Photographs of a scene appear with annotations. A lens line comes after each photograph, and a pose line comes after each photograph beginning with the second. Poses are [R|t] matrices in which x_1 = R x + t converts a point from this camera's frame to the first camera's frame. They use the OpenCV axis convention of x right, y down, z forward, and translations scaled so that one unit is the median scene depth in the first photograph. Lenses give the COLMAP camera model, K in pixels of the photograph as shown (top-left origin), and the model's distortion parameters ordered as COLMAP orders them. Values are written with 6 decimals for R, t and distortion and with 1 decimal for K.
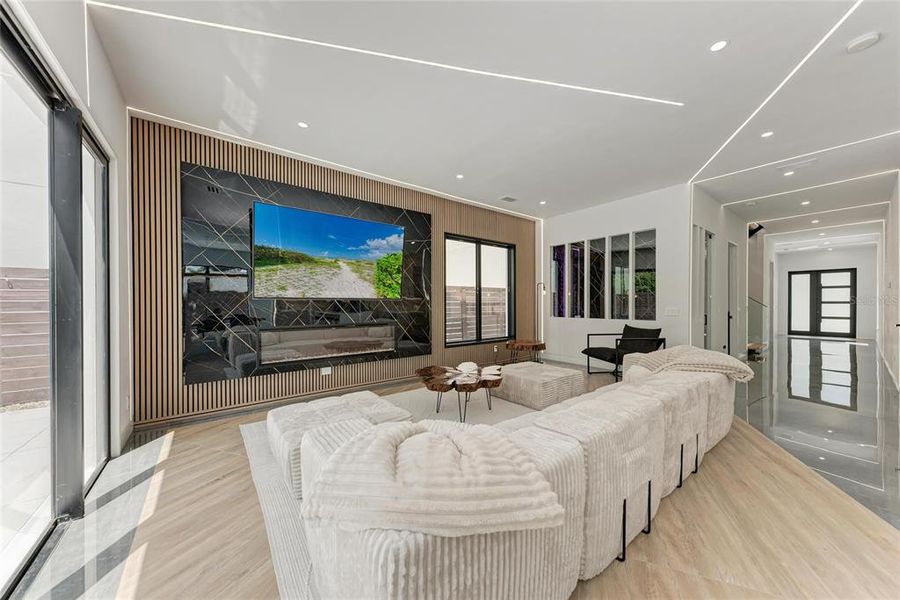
lens RADIAL K [[312.0, 0, 452.9], [0, 312.0, 304.4], [0, 0, 1]] dist [0.012003, -0.000648]
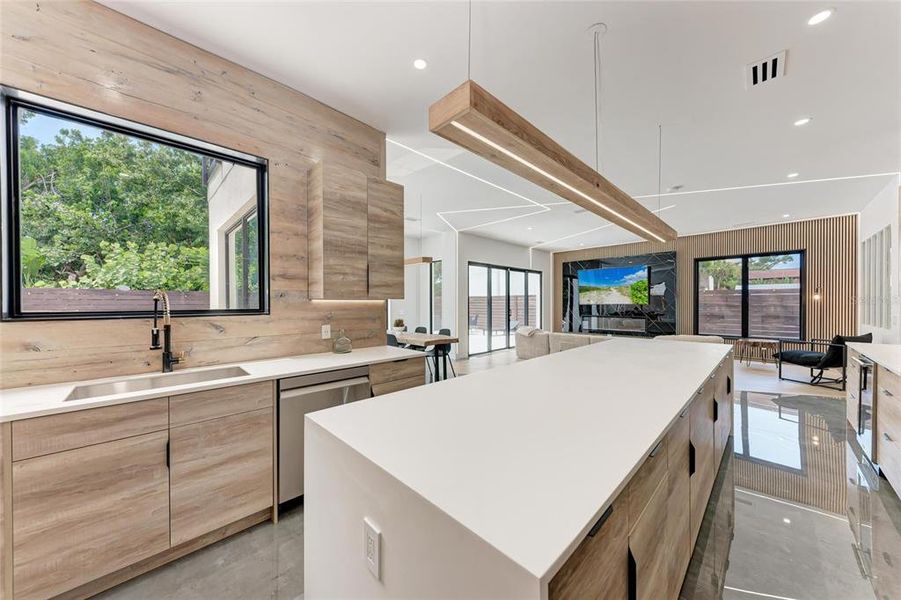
lens RADIAL K [[312.3, 0, 449.4], [0, 312.3, 301.8], [0, 0, 1]] dist [0.012003, -0.000648]
pose [[0.101853, -0.004291, -0.994790, 1.554657], [-0.002464, 0.999987, -0.004565, -0.021728], [0.994796, 0.002916, 0.101841, -0.345151]]
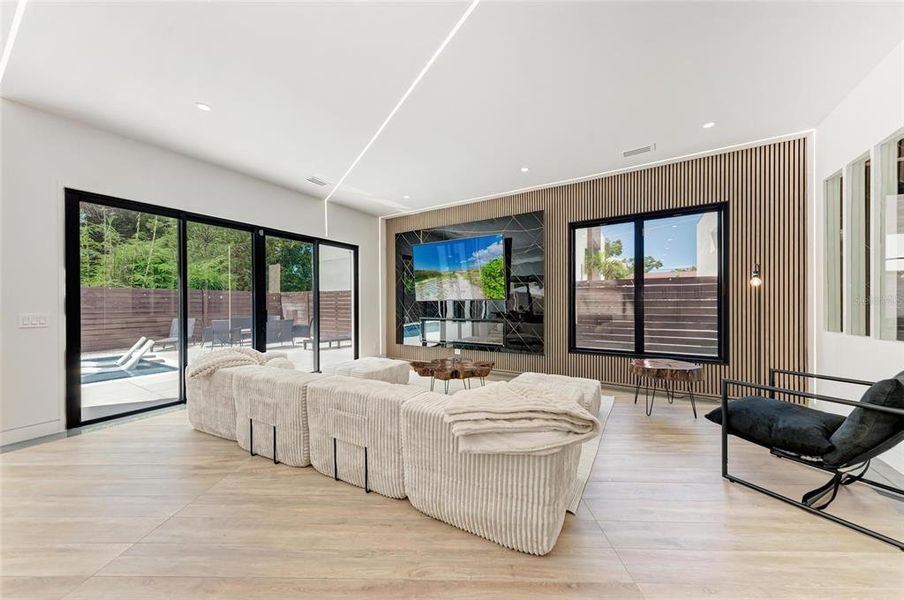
lens RADIAL K [[313.4, 0, 455.5], [0, 313.4, 302.4], [0, 0, 1]] dist [0.012003, -0.000648]
pose [[0.352428, -0.001278, -0.935838, 0.814596], [0.002330, 0.999997, -0.000488, -0.005996], [0.935836, -0.002008, 0.352430, 0.450282]]
